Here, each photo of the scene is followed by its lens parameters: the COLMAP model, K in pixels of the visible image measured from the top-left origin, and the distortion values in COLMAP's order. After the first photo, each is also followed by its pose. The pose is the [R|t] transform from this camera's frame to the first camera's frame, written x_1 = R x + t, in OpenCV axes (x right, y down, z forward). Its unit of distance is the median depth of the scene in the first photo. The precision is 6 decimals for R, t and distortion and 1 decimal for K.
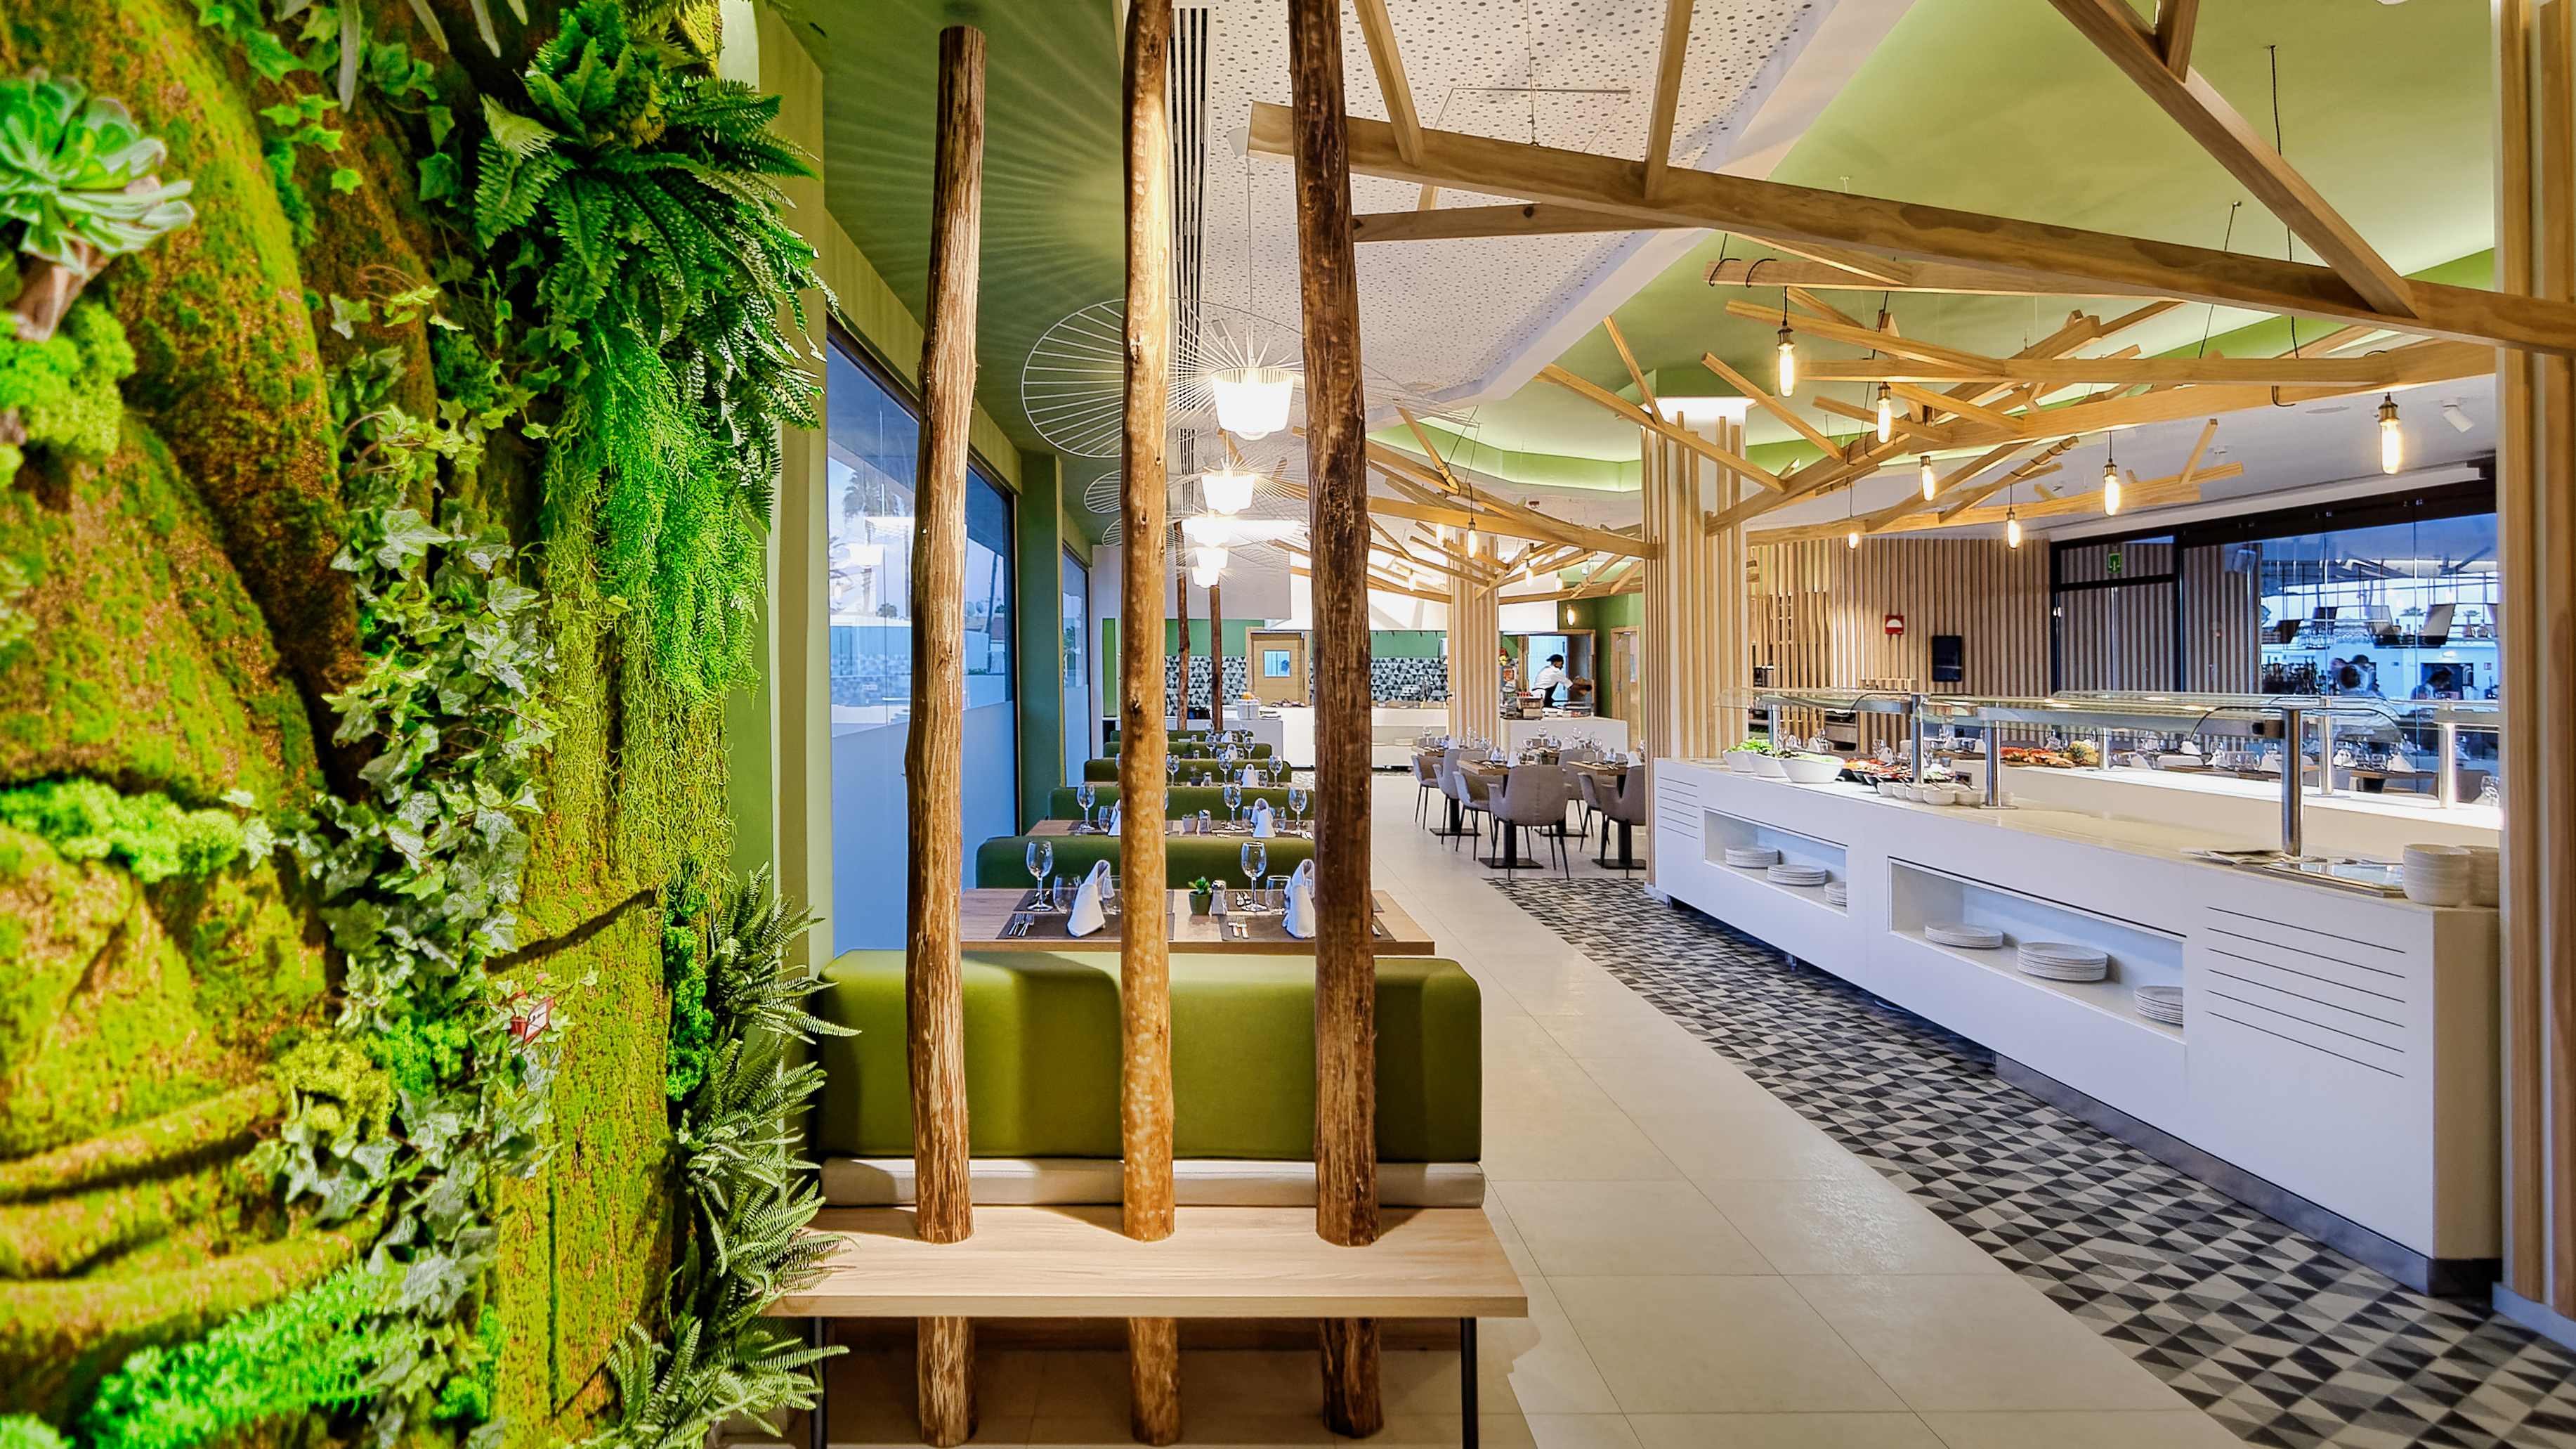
lens RADIAL K [[1309.0, 0, 1283.2], [0, 1309.0, 651.9], [0, 0, 1]] dist [0.035005, 0.000707]
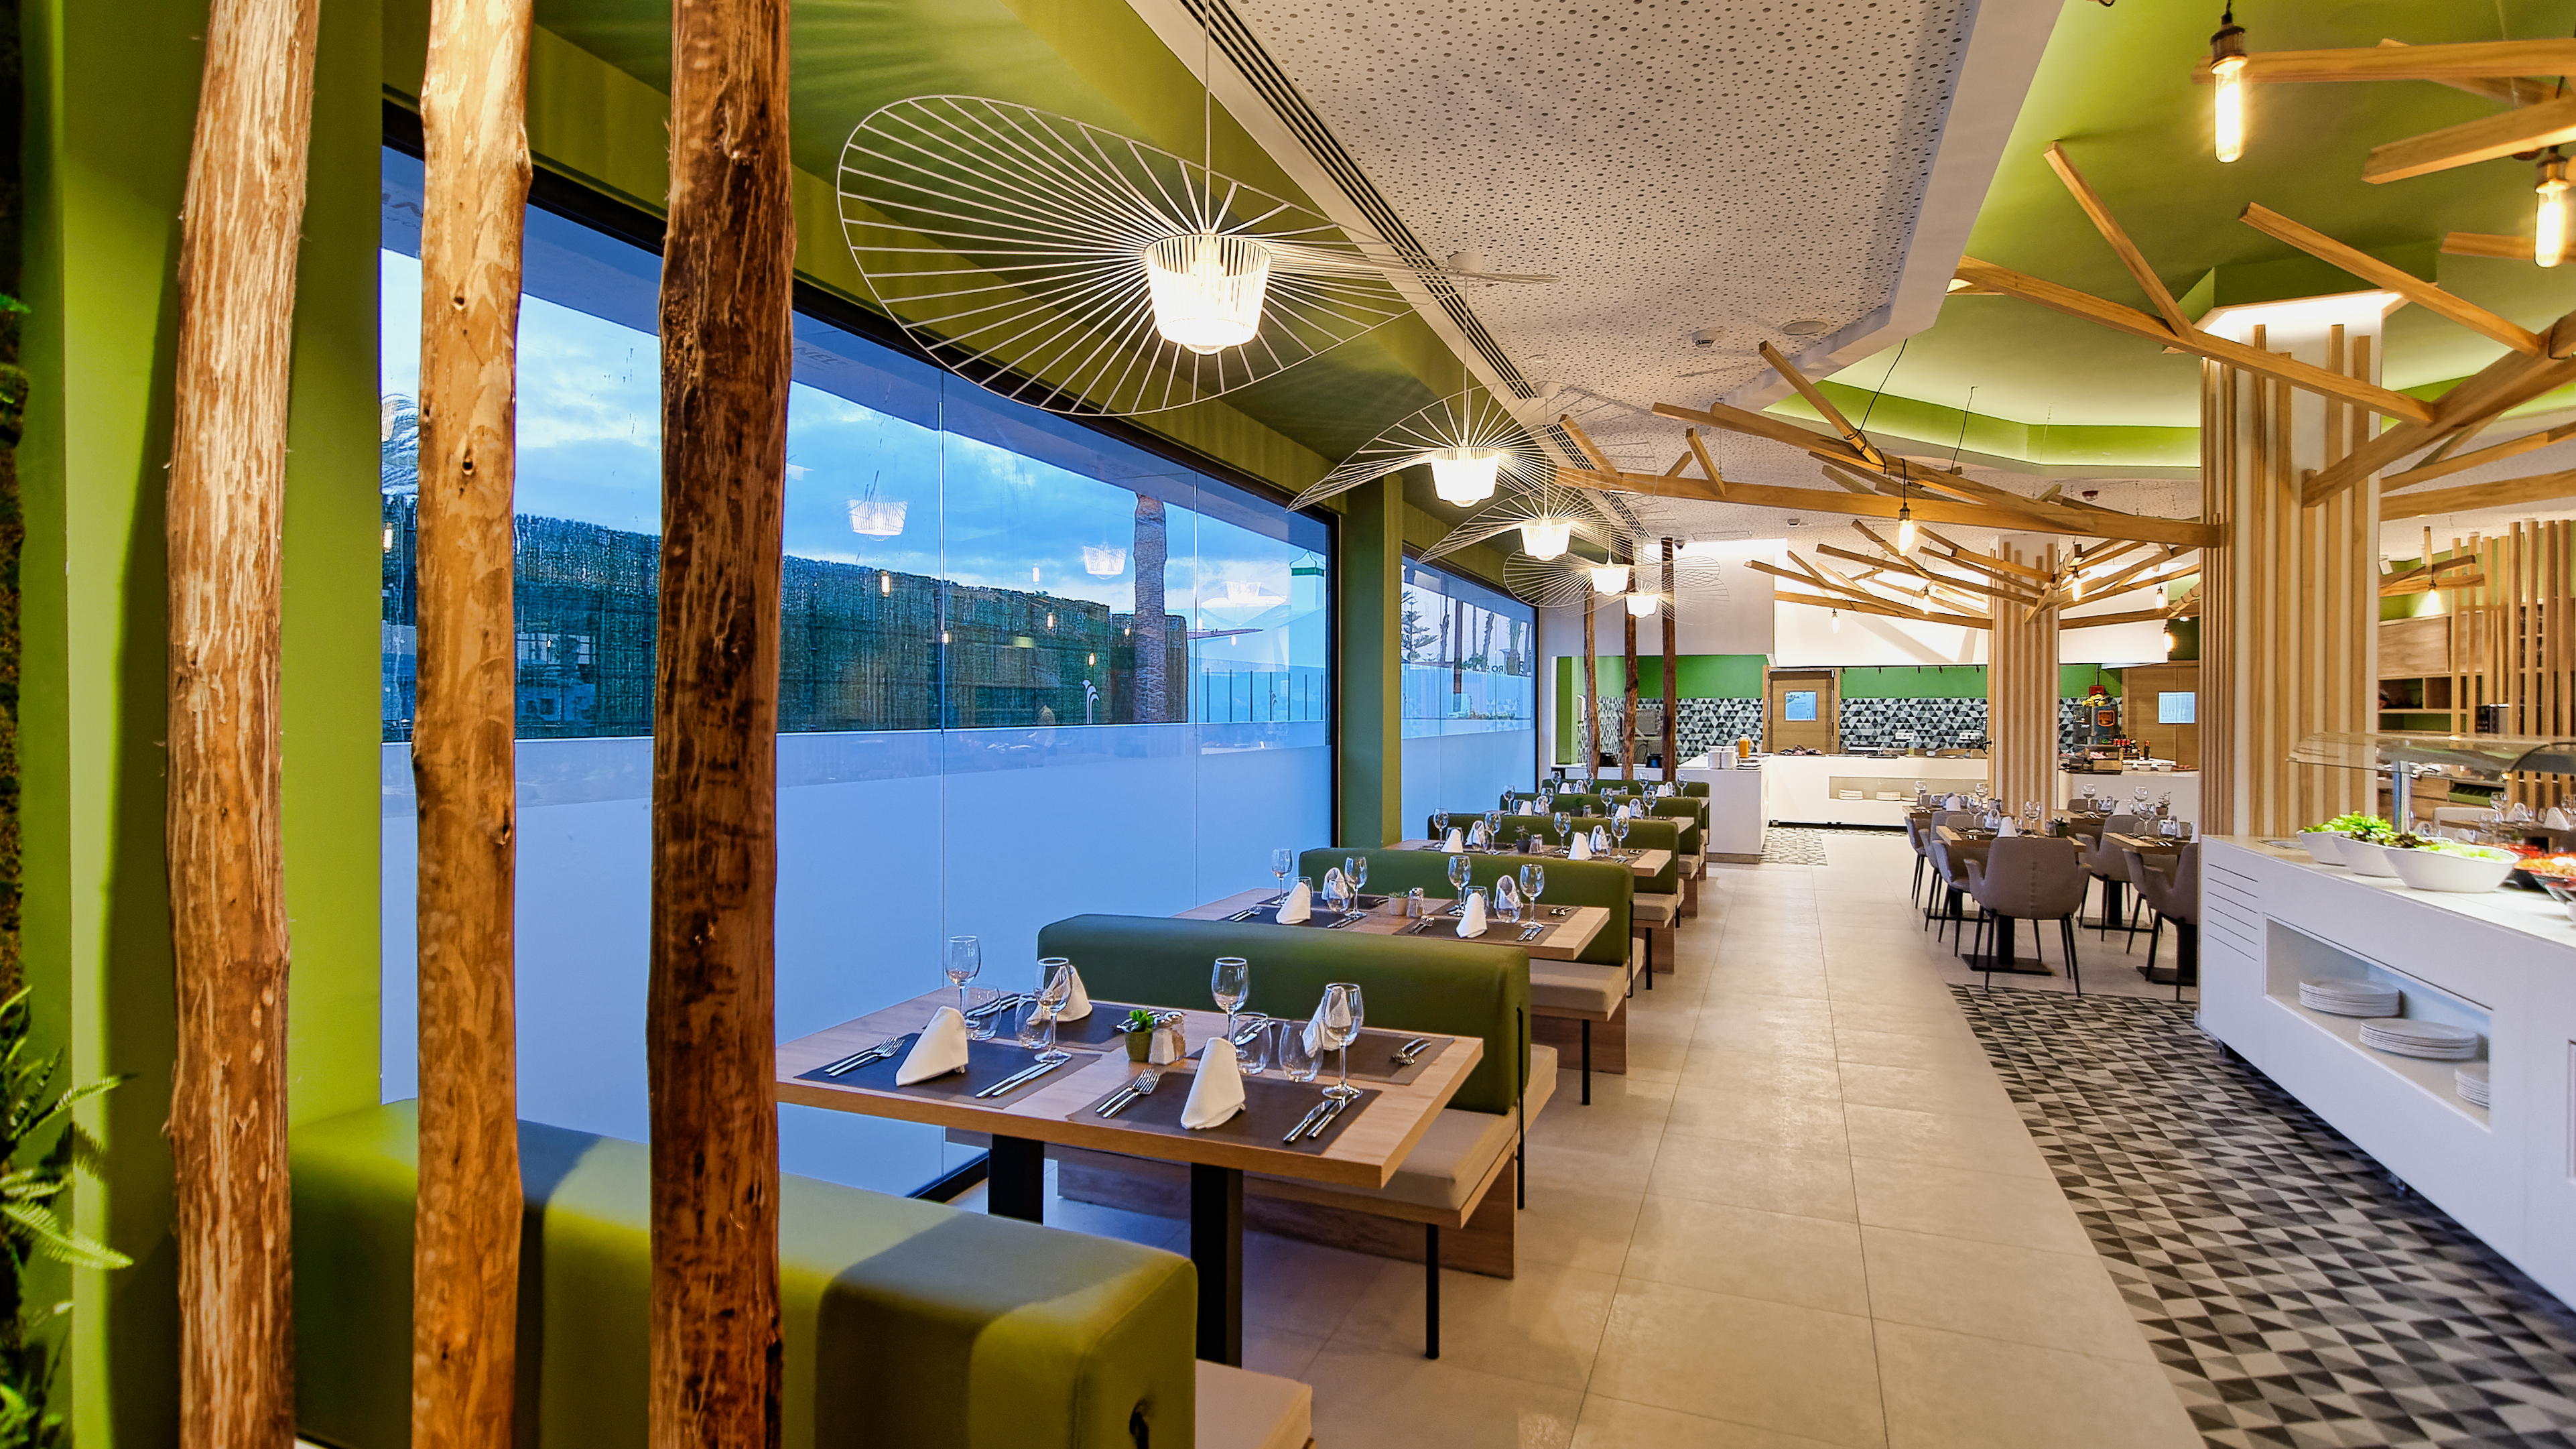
lens RADIAL K [[1274.7, 0, 1288.0], [0, 1274.7, 724.5], [0, 0, 1]] dist [0.002546, 0.001247]
pose [[0.907725, -0.001035, -0.419565, 0.127734], [0.009674, 0.999783, 0.018464, 0.006214], [0.419454, -0.020819, 0.907538, 0.192727]]
